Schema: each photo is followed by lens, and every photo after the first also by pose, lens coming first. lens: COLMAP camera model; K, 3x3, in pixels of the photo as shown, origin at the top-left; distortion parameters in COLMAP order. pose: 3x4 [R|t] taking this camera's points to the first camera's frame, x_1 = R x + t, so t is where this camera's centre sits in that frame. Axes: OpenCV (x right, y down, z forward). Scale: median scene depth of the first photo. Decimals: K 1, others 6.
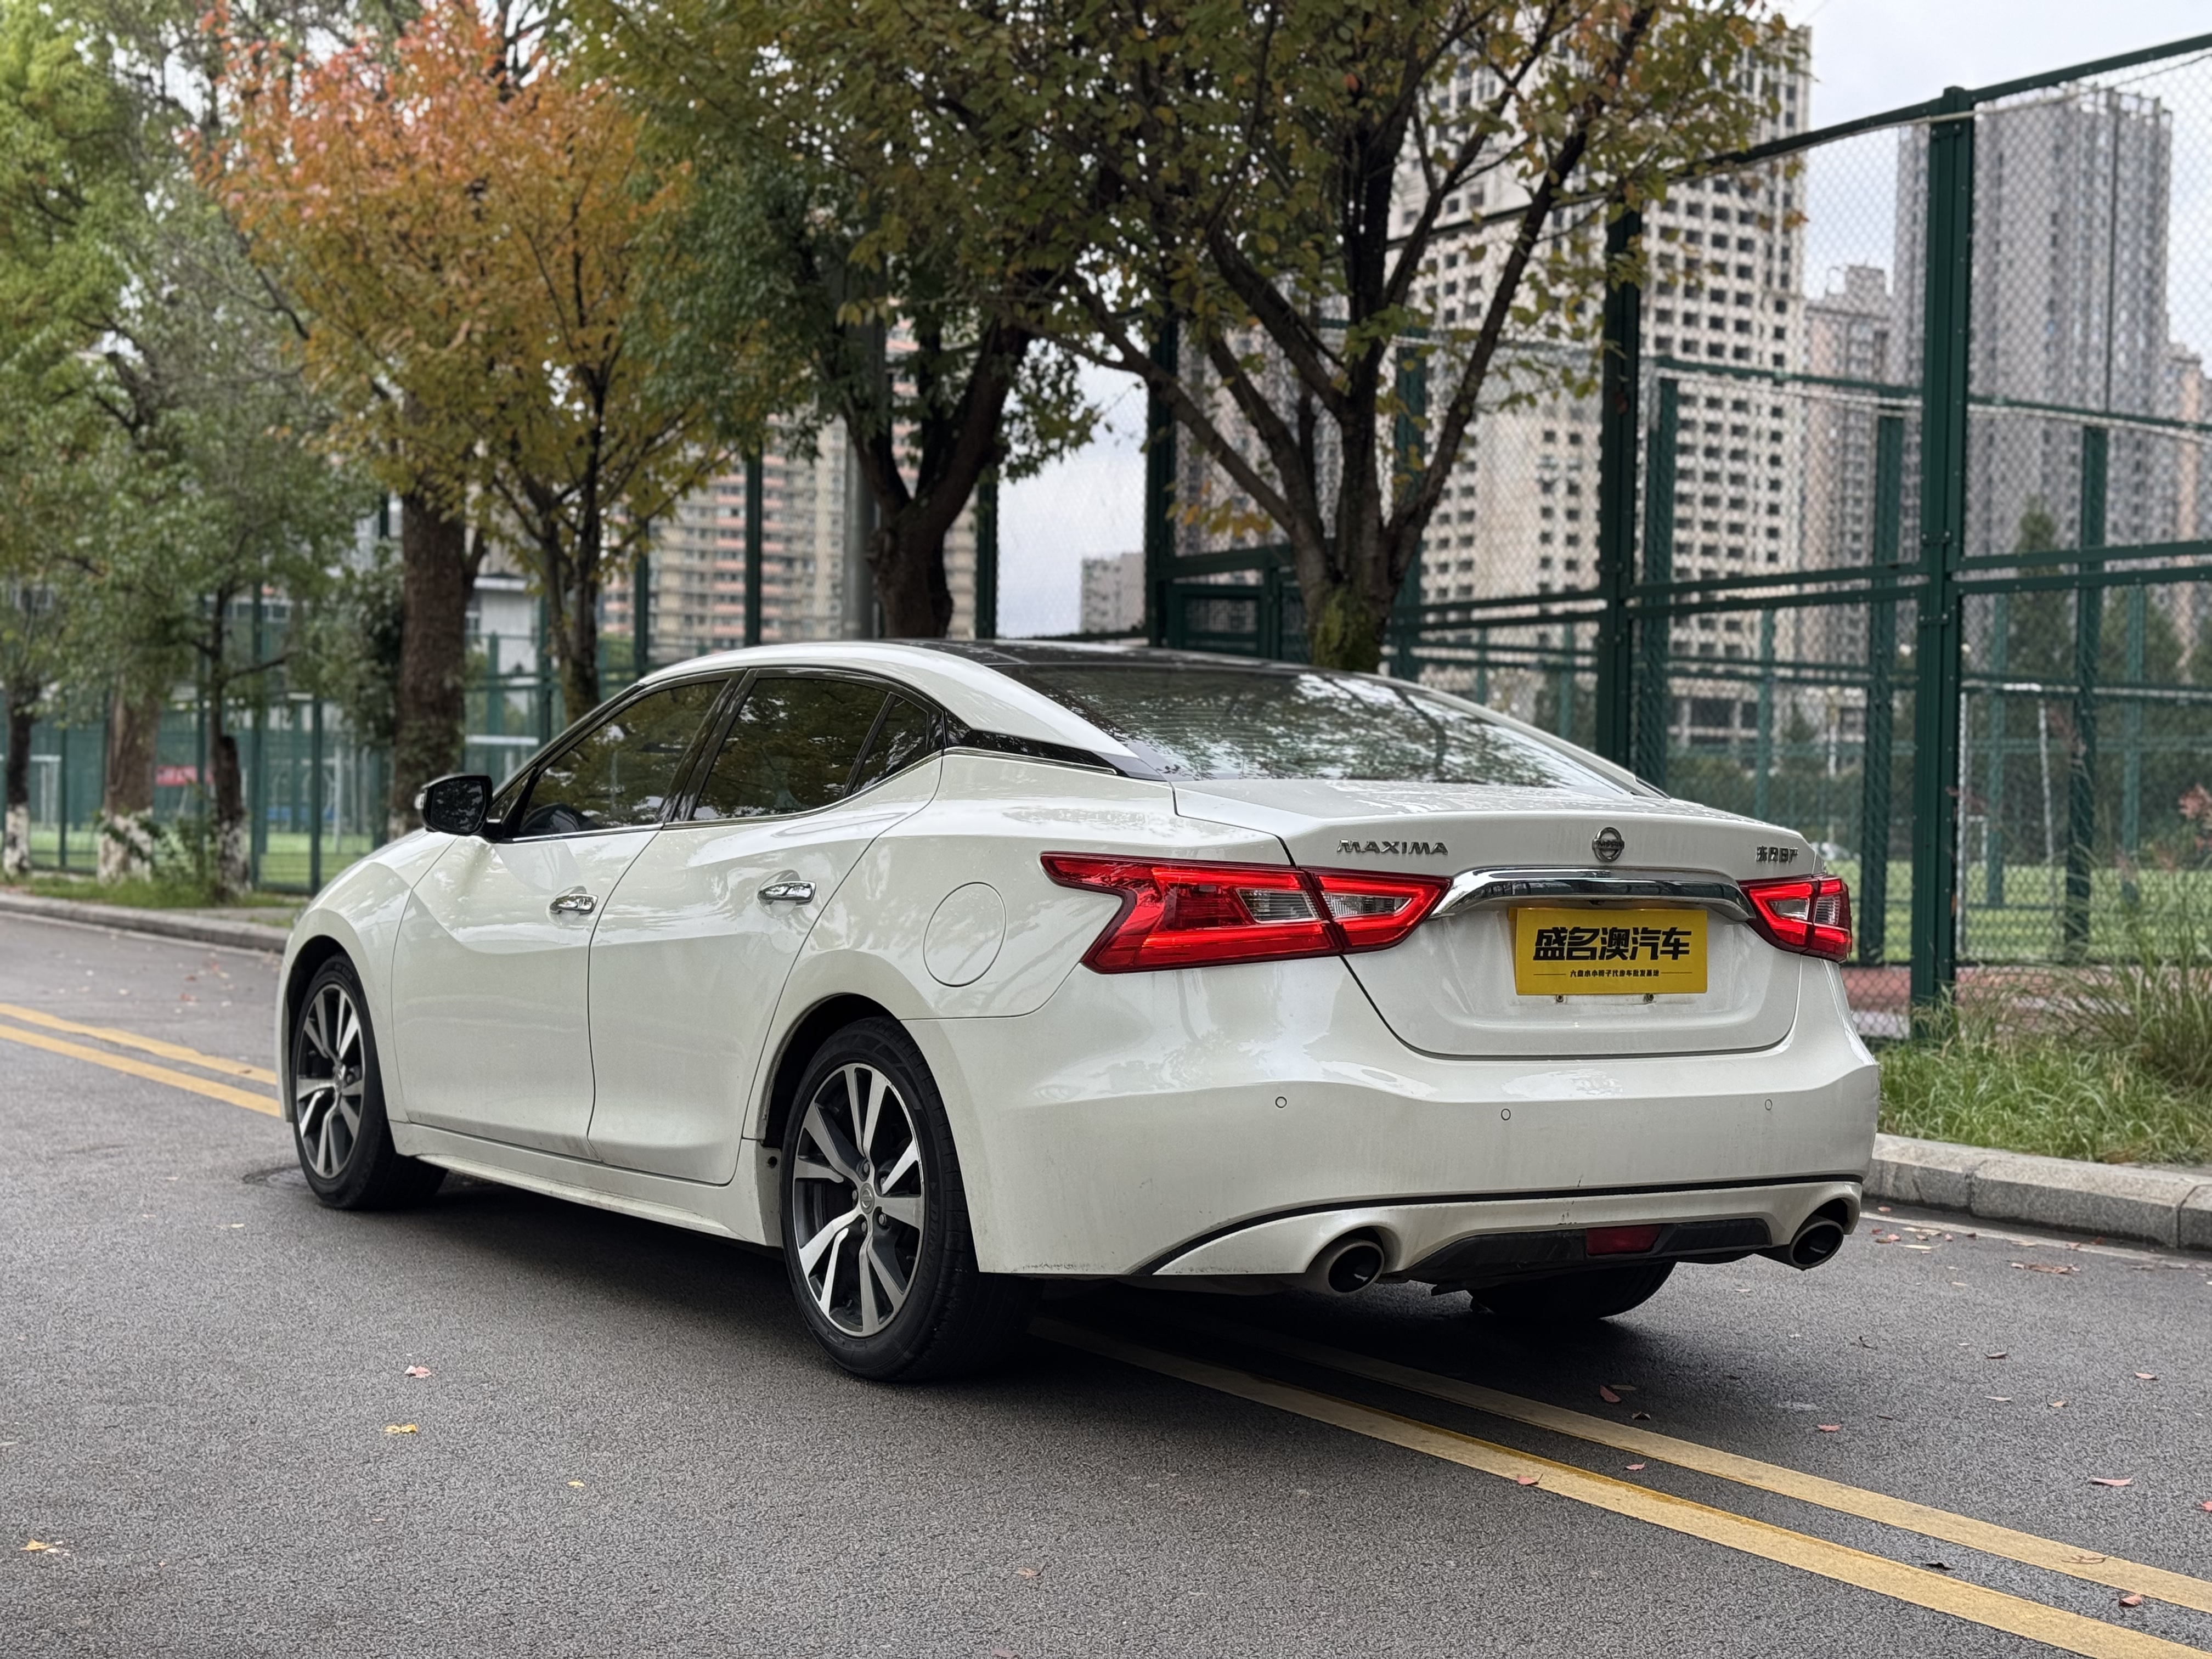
lens RADIAL K [[3096.1, 0, 1112.1], [0, 3096.1, 828.0], [0, 0, 1]] dist [0.122095, 0.000000]
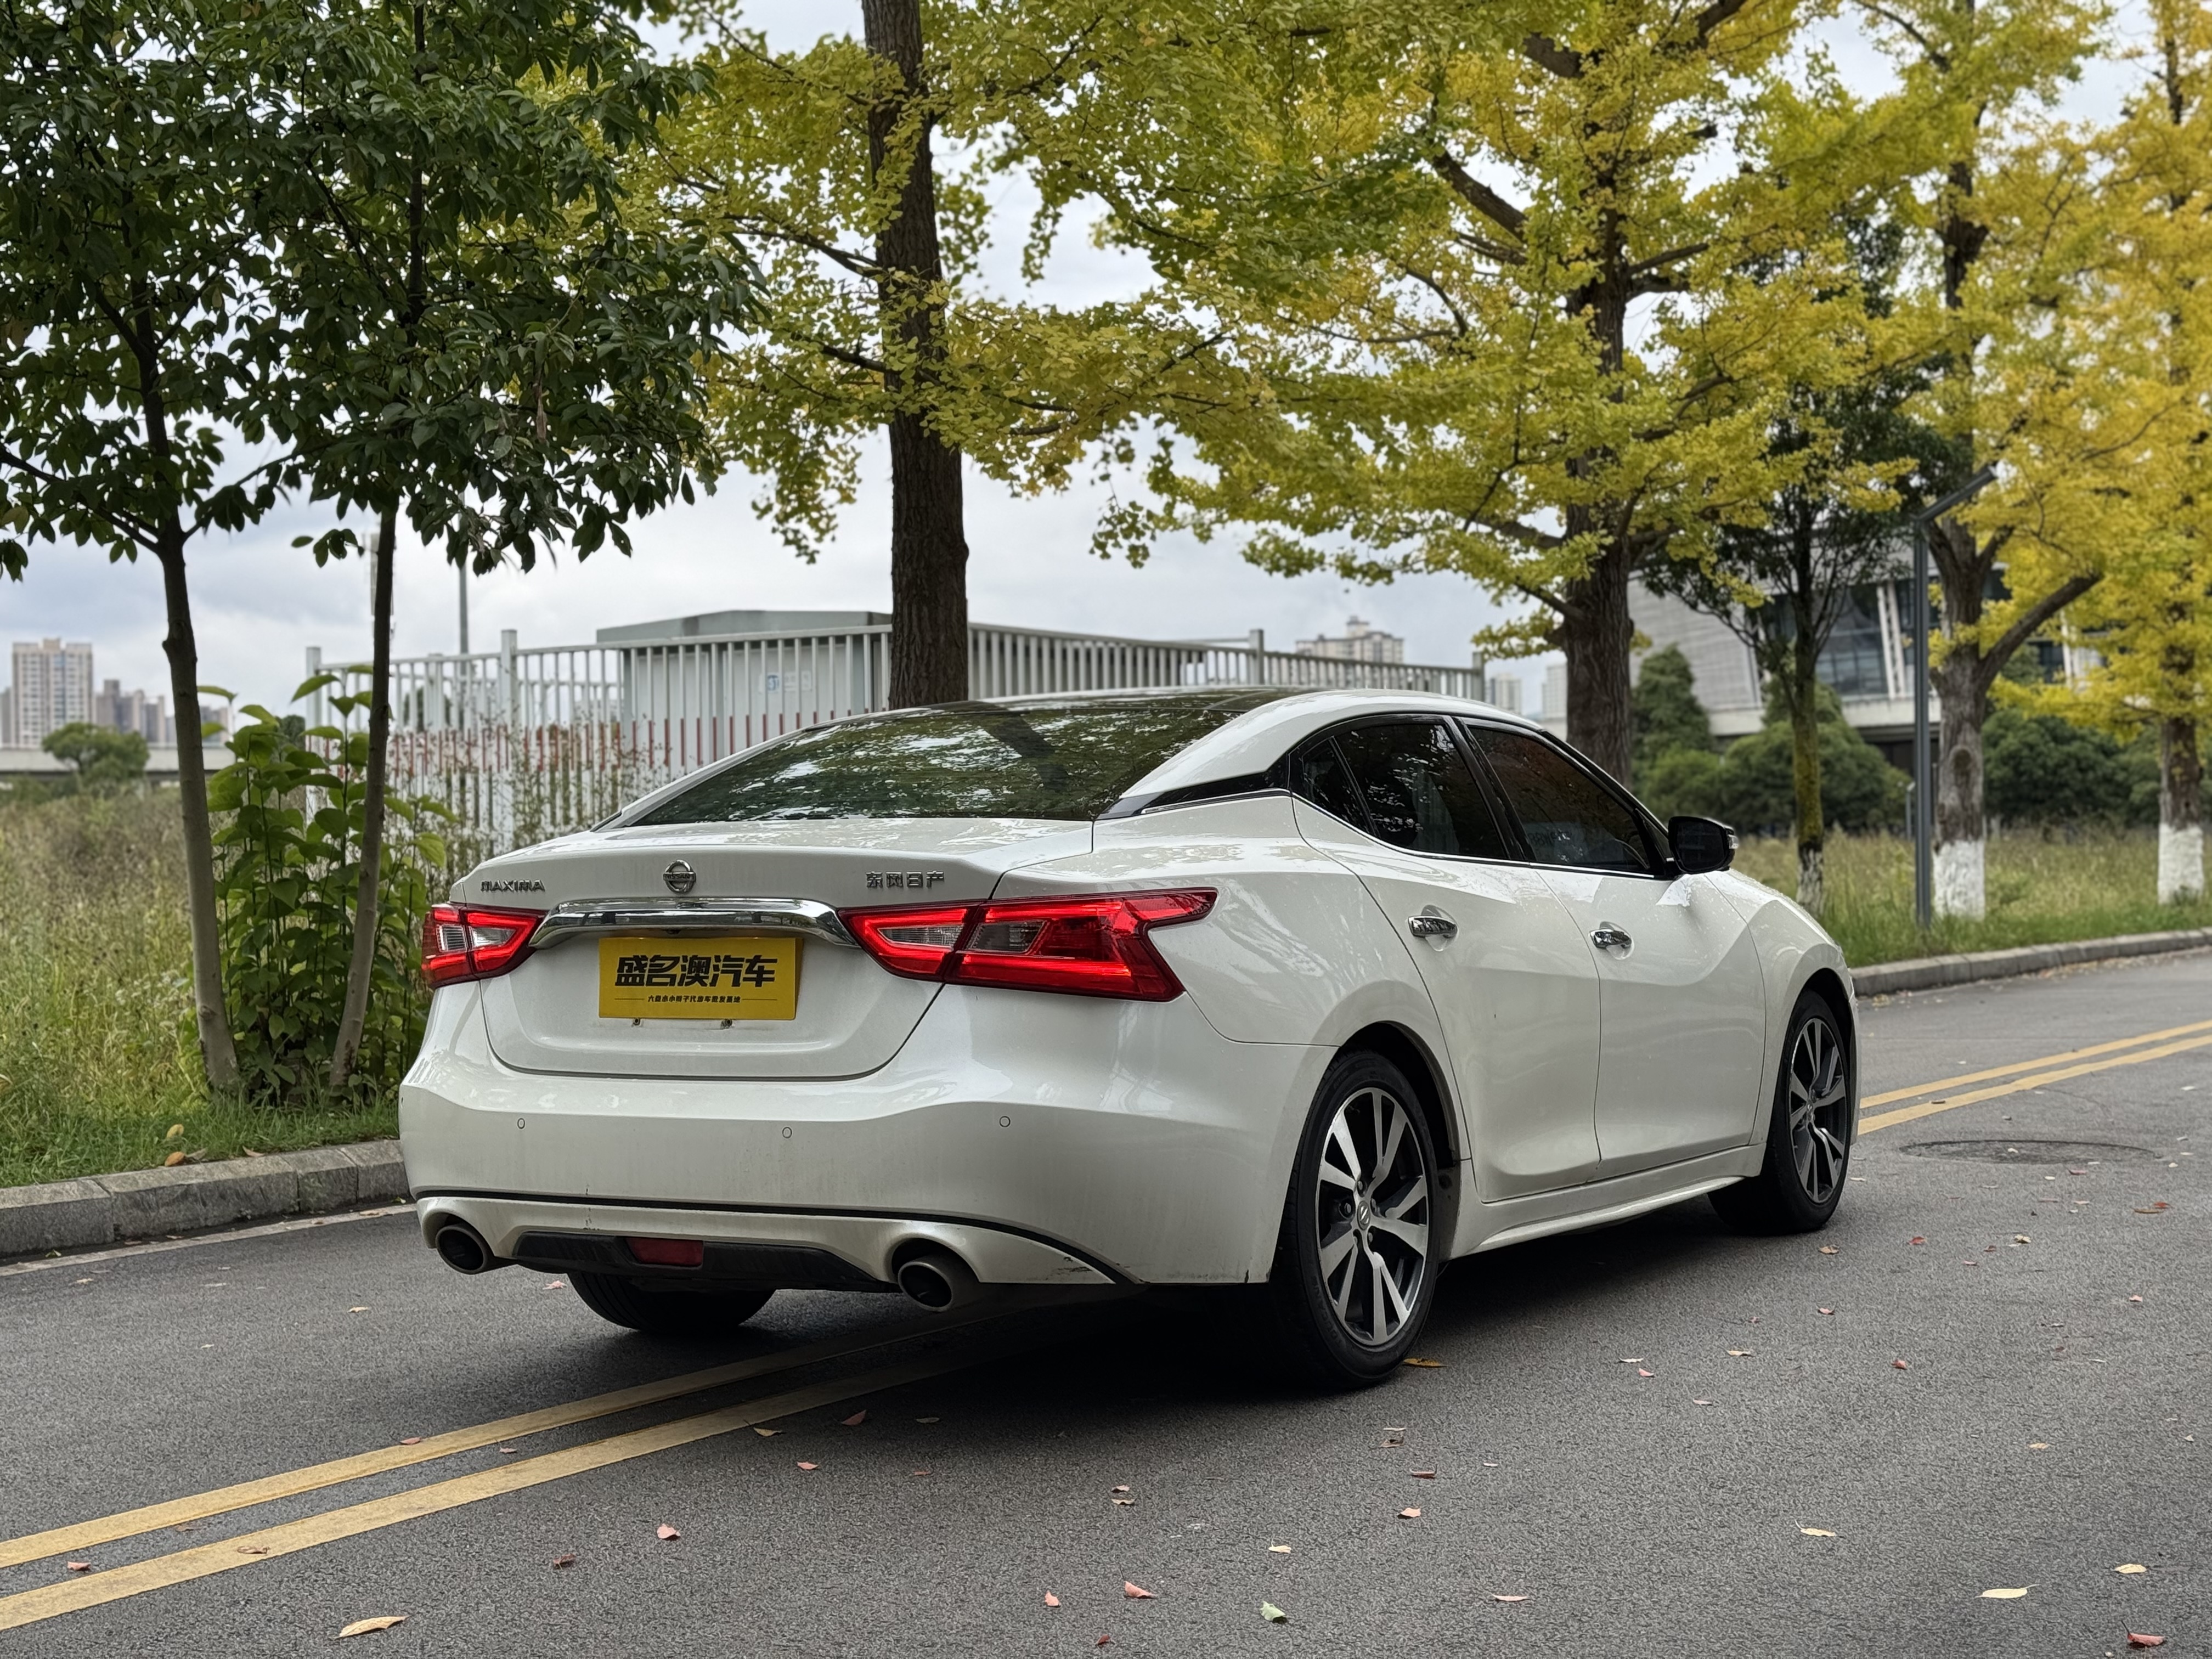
lens RADIAL K [[3096.1, 0, 1086.4], [0, 3096.1, 815.7], [0, 0, 1]] dist [0.122095, 0.000000]
pose [[0.434245, -0.042811, -0.899777, 1.178819], [0.027644, 0.999033, -0.034192, 0.024511], [0.900370, -0.010025, 0.435009, 0.668076]]
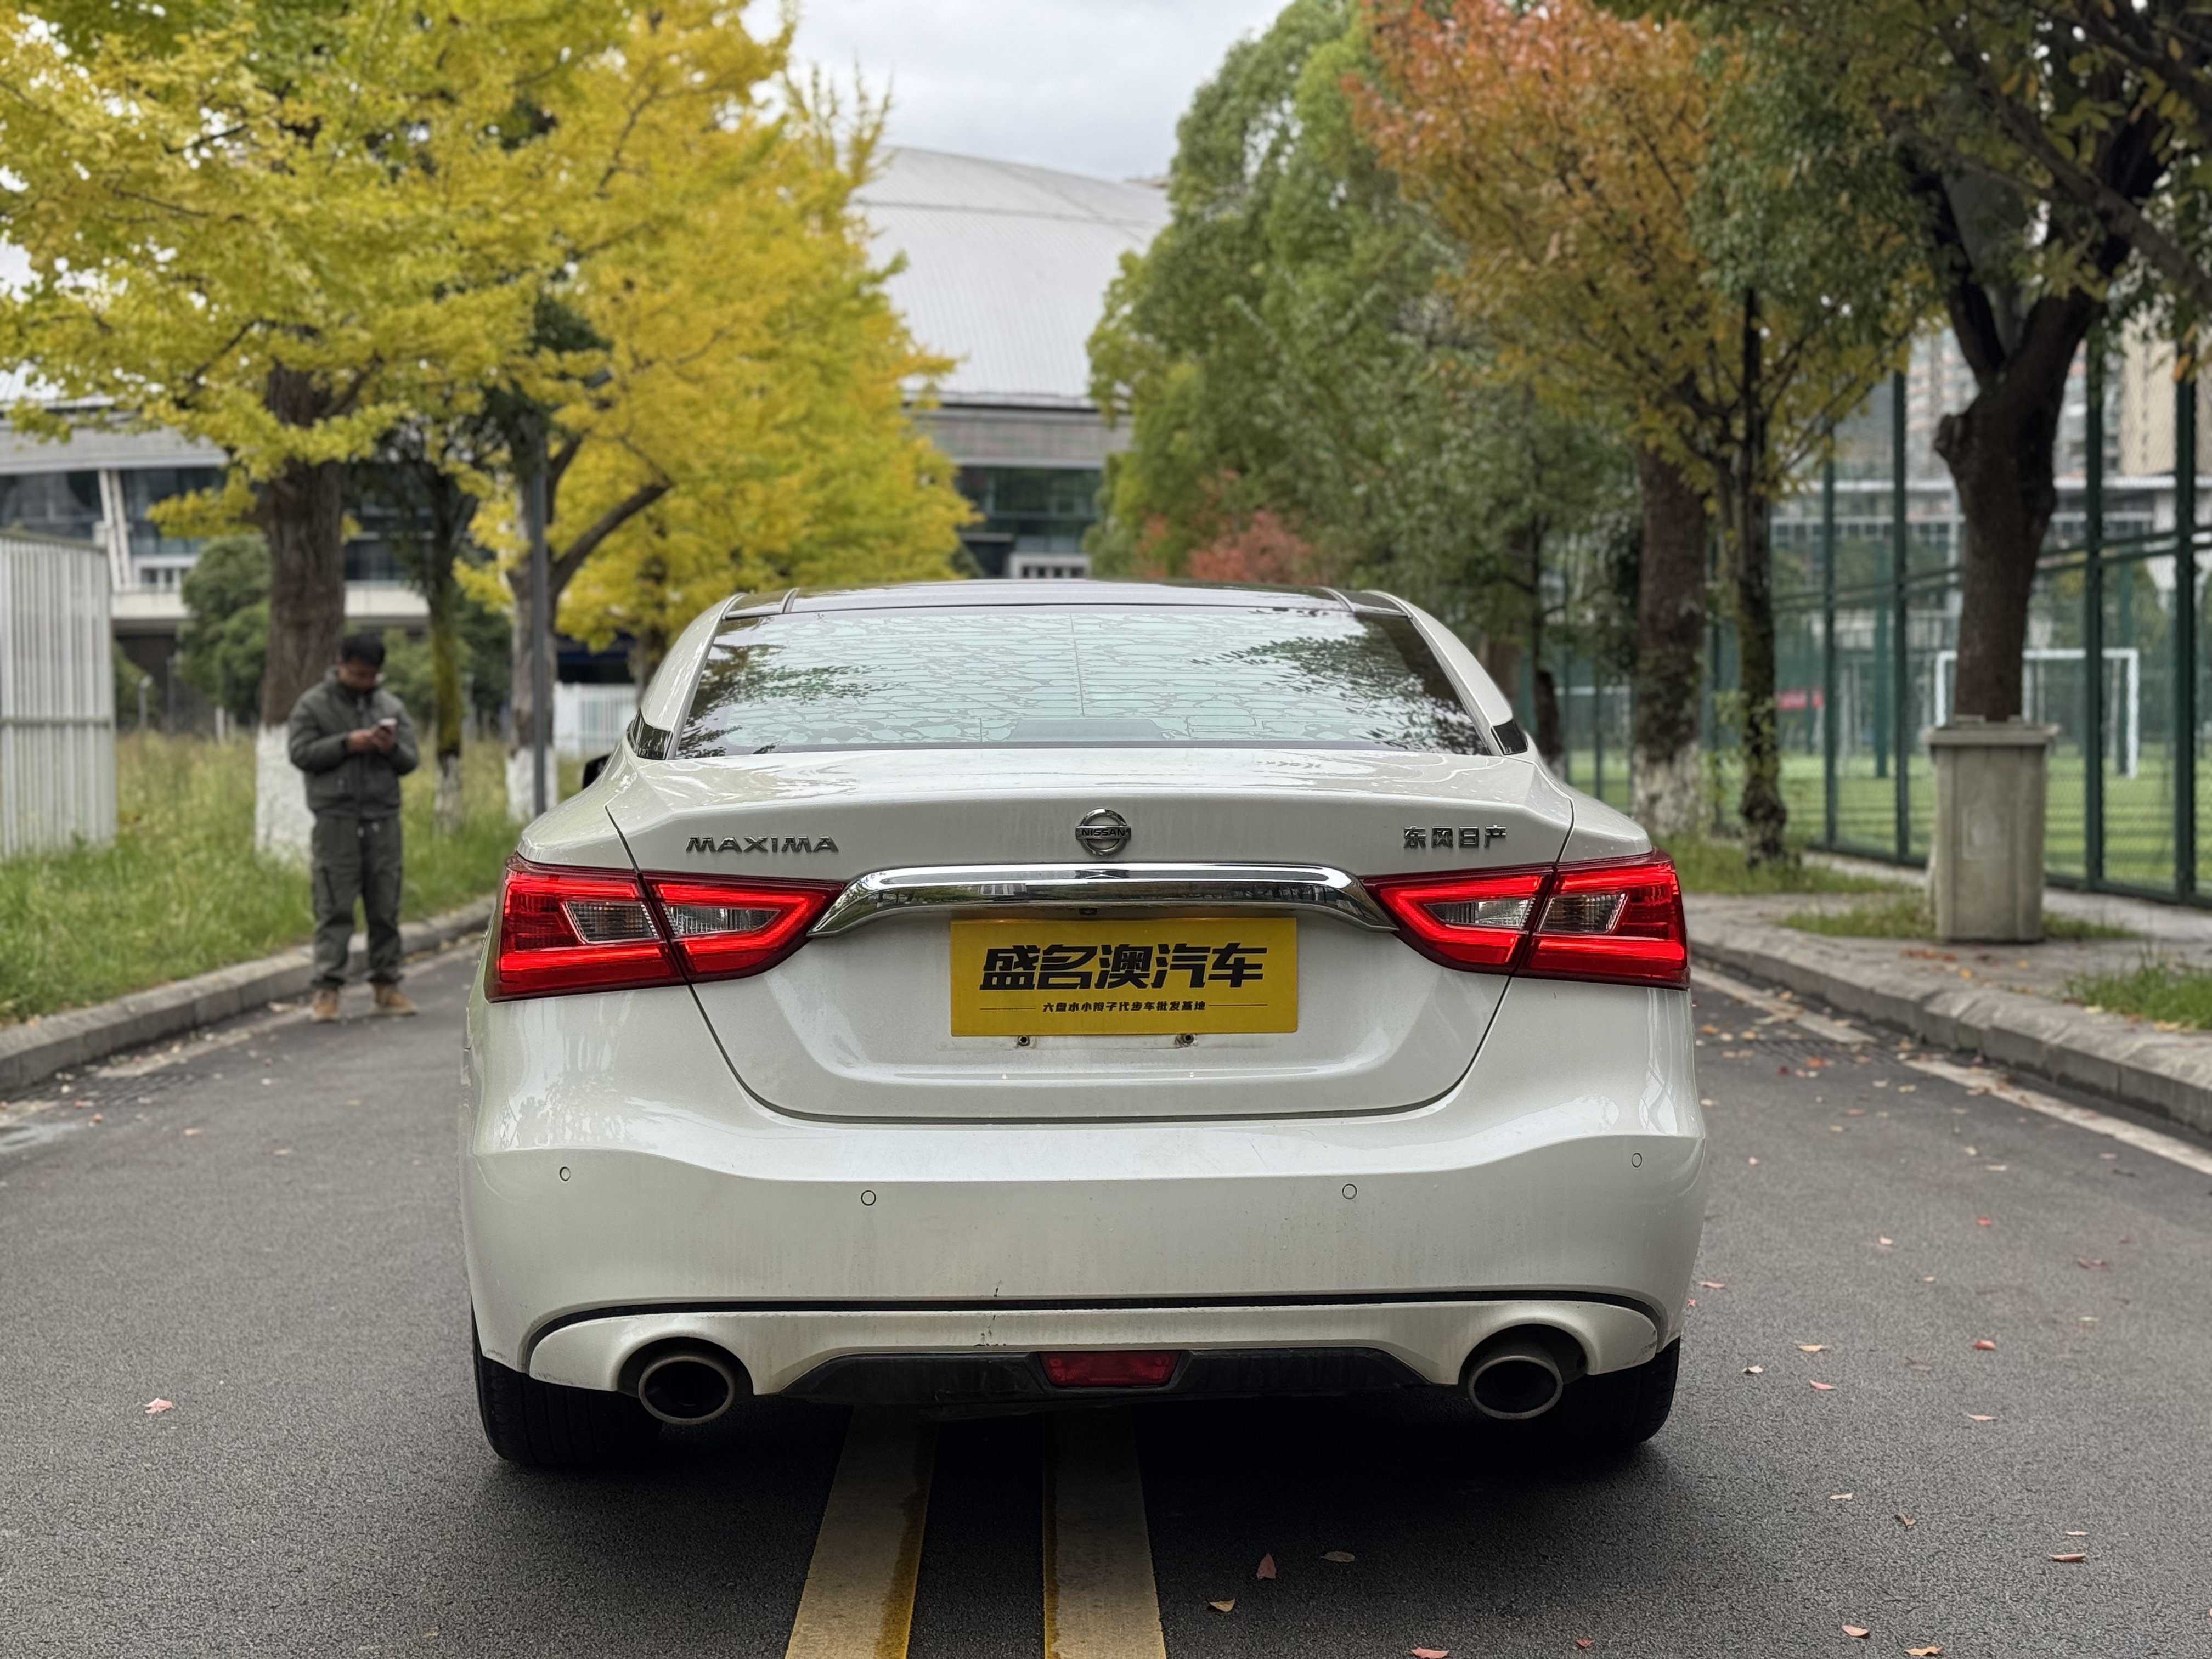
lens RADIAL K [[3096.1, 0, 1109.5], [0, 3096.1, 832.2], [0, 0, 1]] dist [0.122095, 0.000000]
pose [[0.859754, -0.012783, -0.510549, 0.540213], [0.027045, 0.999424, 0.020520, -0.010043], [0.509992, -0.031450, 0.859604, 0.368593]]
